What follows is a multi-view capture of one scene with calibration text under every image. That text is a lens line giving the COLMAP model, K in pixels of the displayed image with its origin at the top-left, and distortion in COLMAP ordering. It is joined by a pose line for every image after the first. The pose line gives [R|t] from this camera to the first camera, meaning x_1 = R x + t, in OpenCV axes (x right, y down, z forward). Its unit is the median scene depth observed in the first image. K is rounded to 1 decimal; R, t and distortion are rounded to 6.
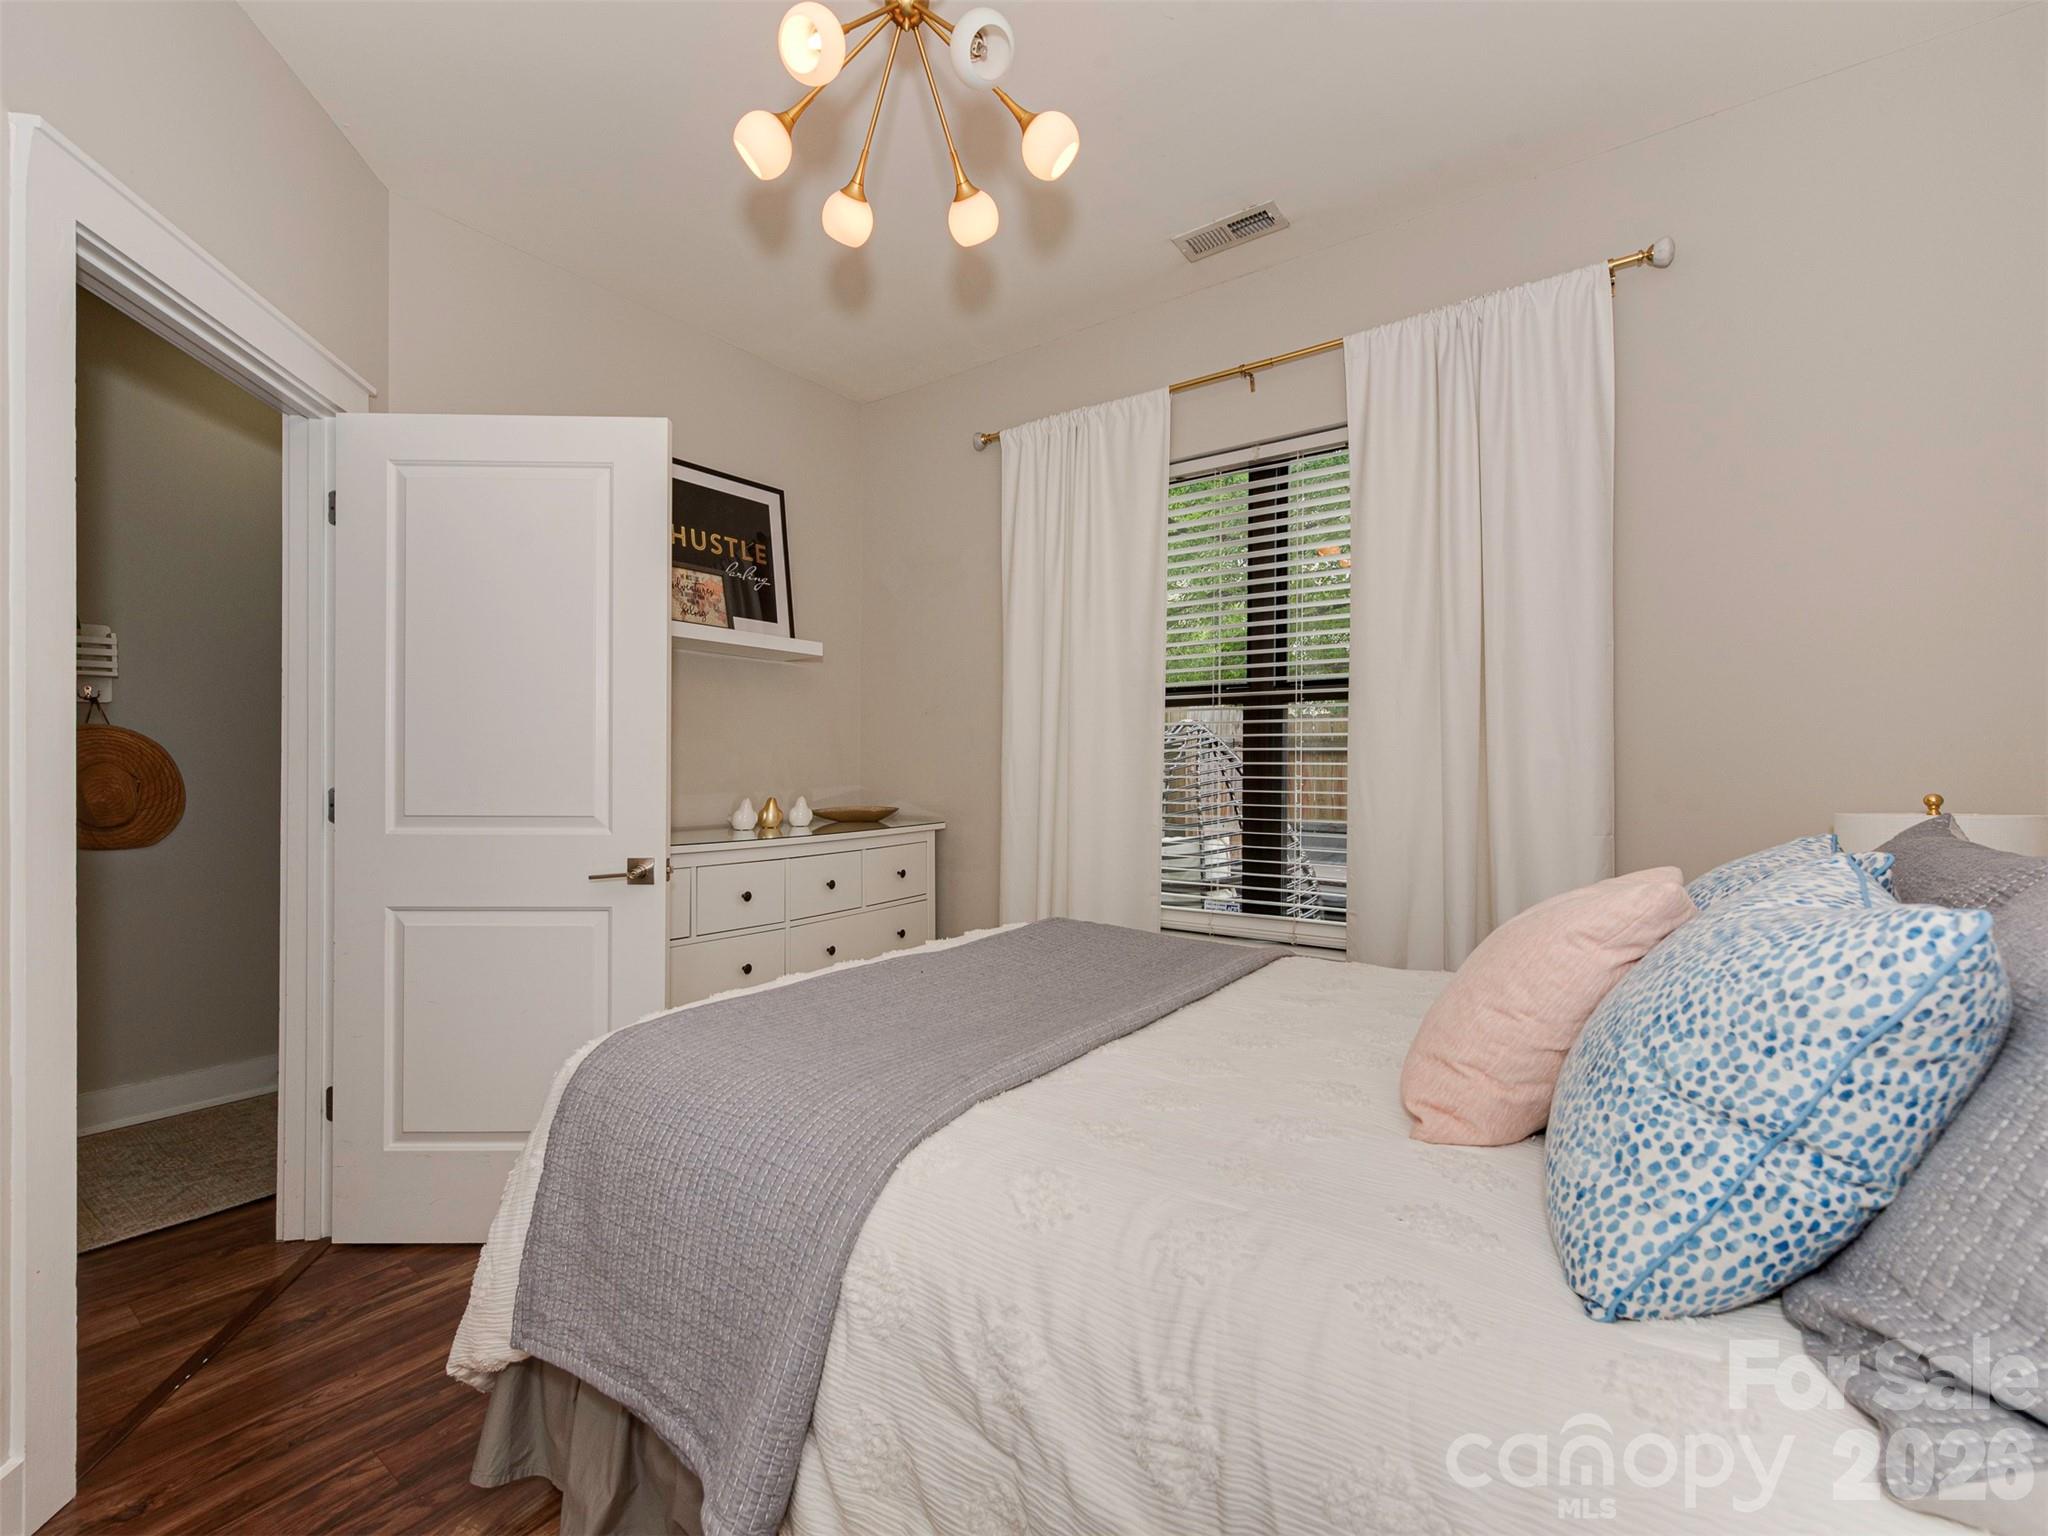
lens RADIAL K [[904.4, 0, 1031.5], [0, 904.4, 763.0], [0, 0, 1]] dist [0.000178, -0.000605]
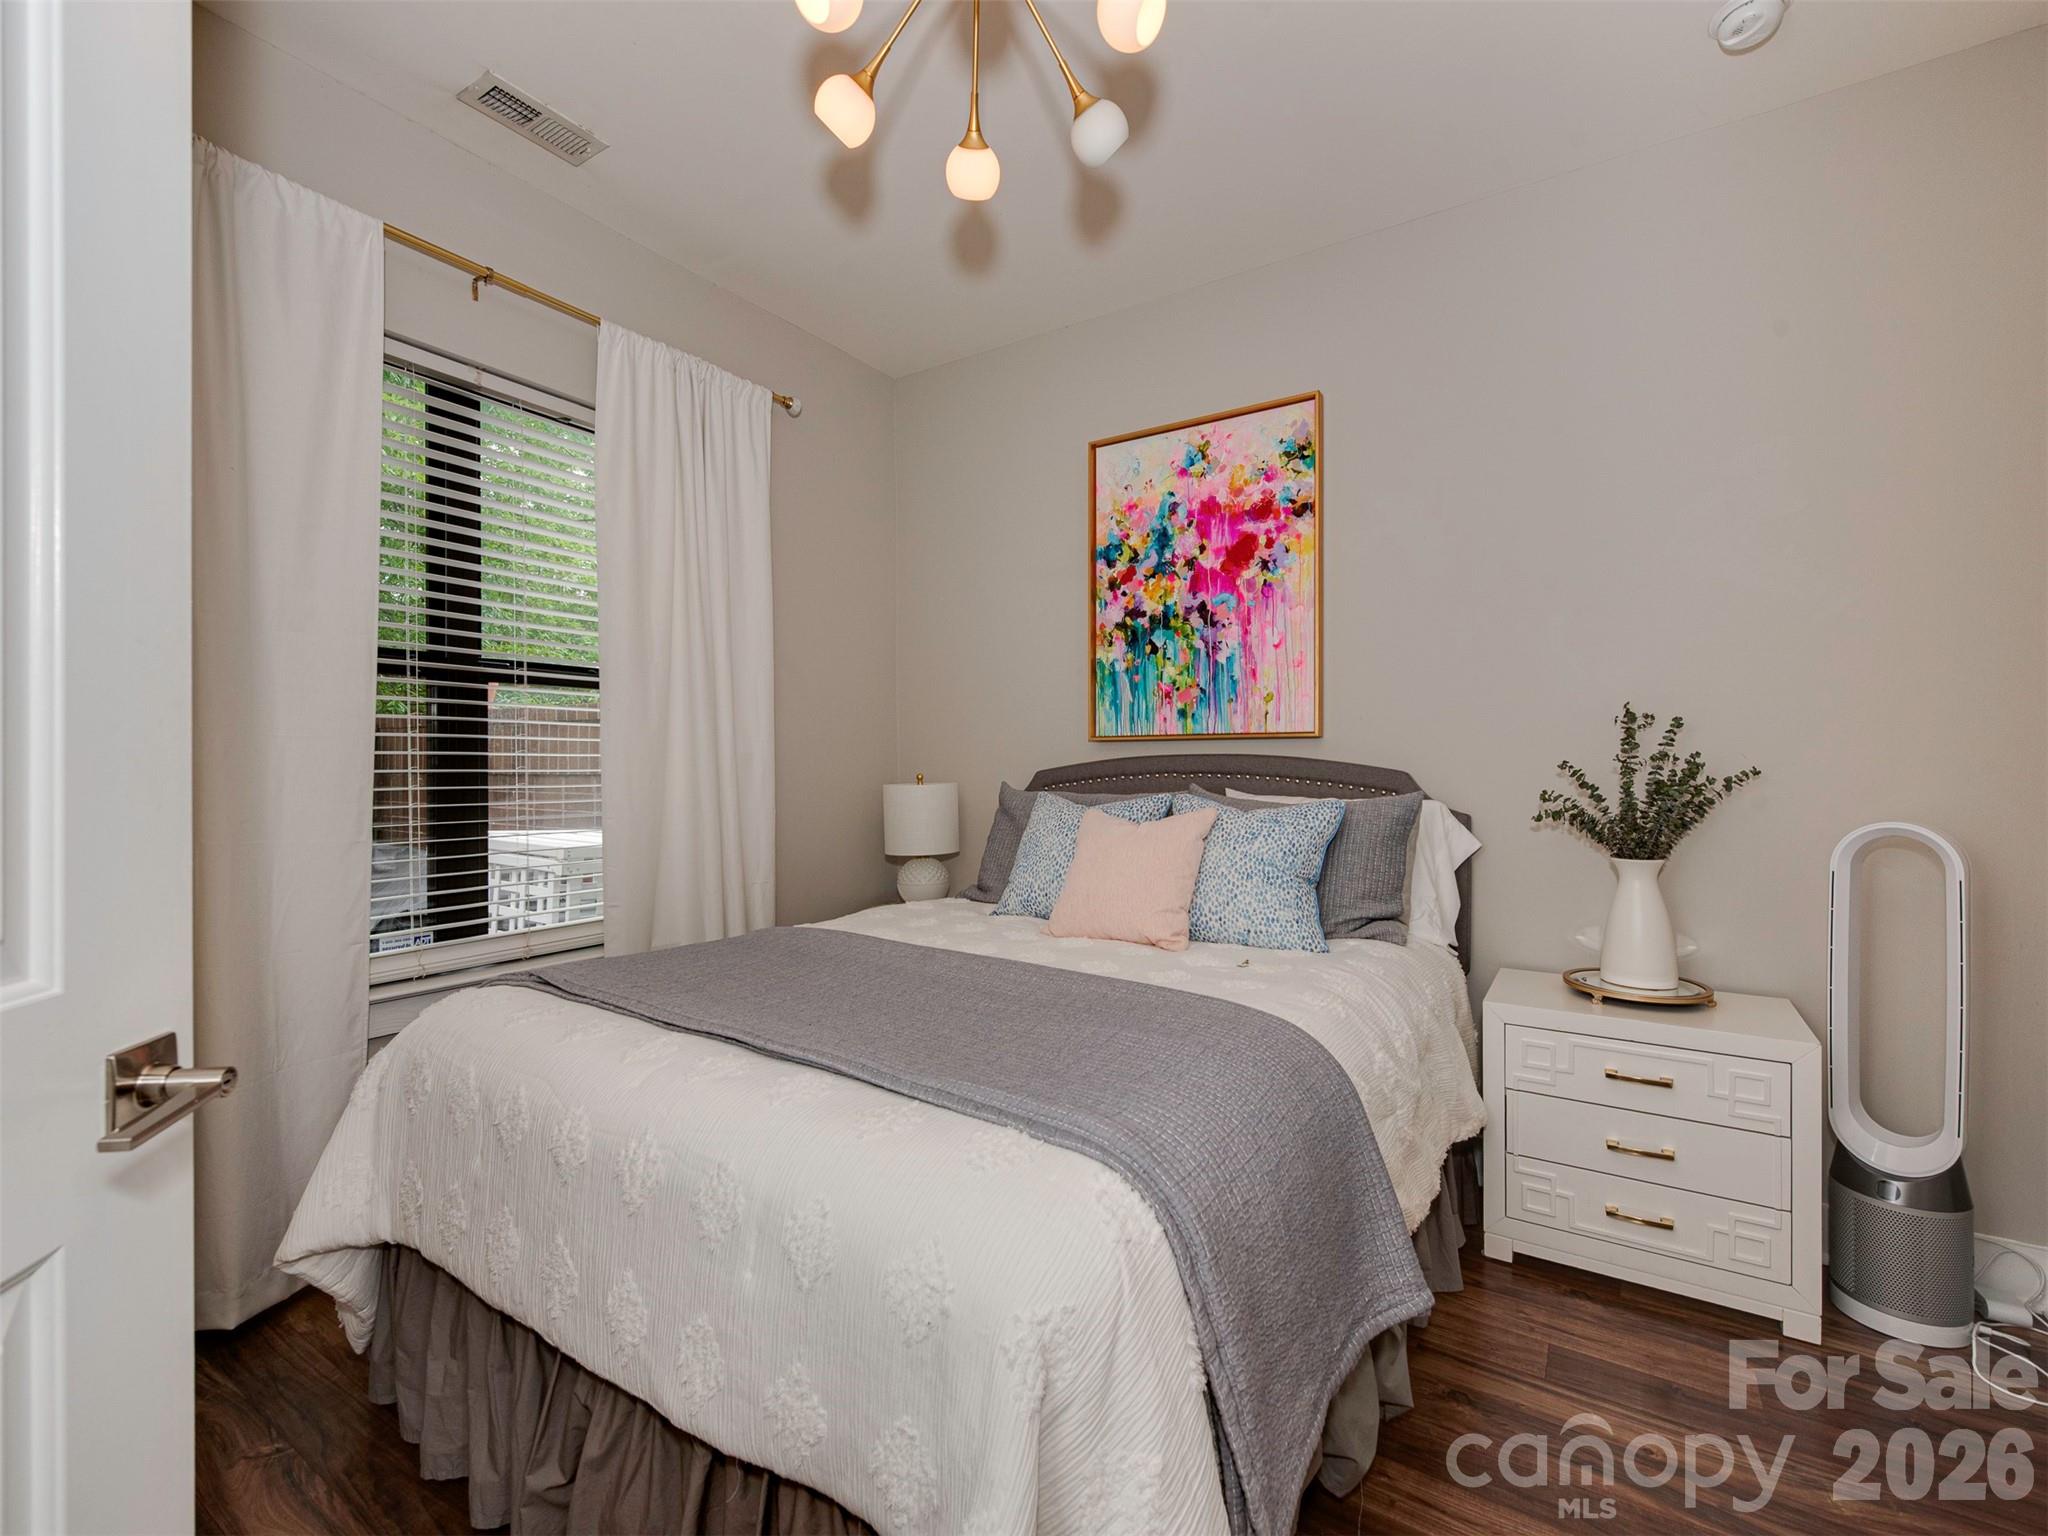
lens RADIAL K [[904.4, 0, 1031.5], [0, 904.4, 763.0], [0, 0, 1]] dist [0.000178, -0.000605]
pose [[-0.057447, -0.005327, 0.998334, -0.601732], [-0.015192, 0.999875, 0.004461, -0.002835], [-0.998233, -0.014910, -0.057521, 0.537757]]
